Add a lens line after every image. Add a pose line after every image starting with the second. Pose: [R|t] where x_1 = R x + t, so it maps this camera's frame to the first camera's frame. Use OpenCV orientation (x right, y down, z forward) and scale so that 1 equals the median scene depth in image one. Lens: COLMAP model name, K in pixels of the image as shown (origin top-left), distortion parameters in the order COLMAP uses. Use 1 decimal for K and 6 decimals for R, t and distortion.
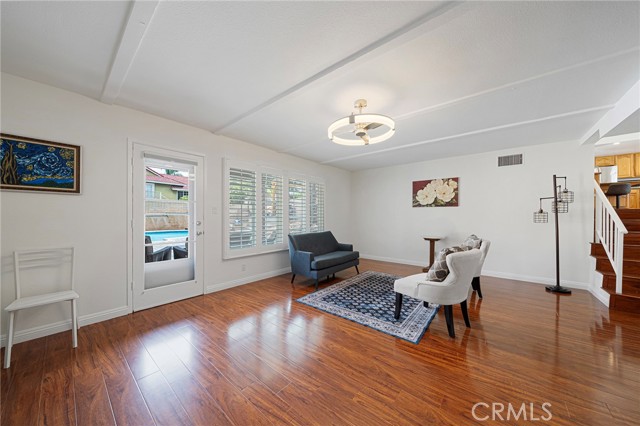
lens RADIAL K [[220.4, 0, 316.4], [0, 220.4, 217.4], [0, 0, 1]] dist [-0.004257, -0.000299]
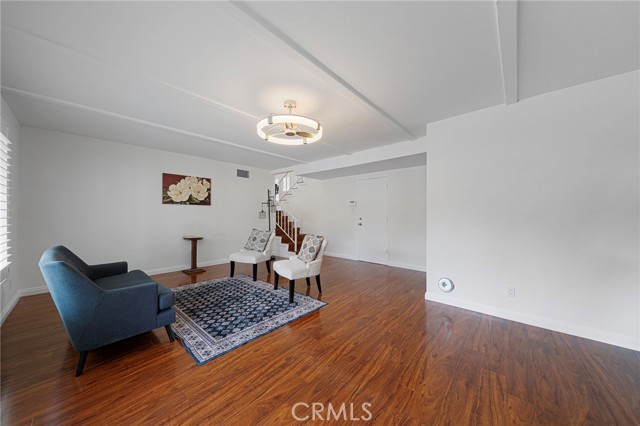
lens RADIAL K [[220.4, 0, 317.7], [0, 220.4, 212.0], [0, 0, 1]] dist [-0.004257, -0.000299]
pose [[0.023275, 0.012536, 0.999650, -0.558908], [0.009658, 0.999872, -0.012764, 0.000946], [-0.999682, 0.009952, 0.023151, 0.590462]]
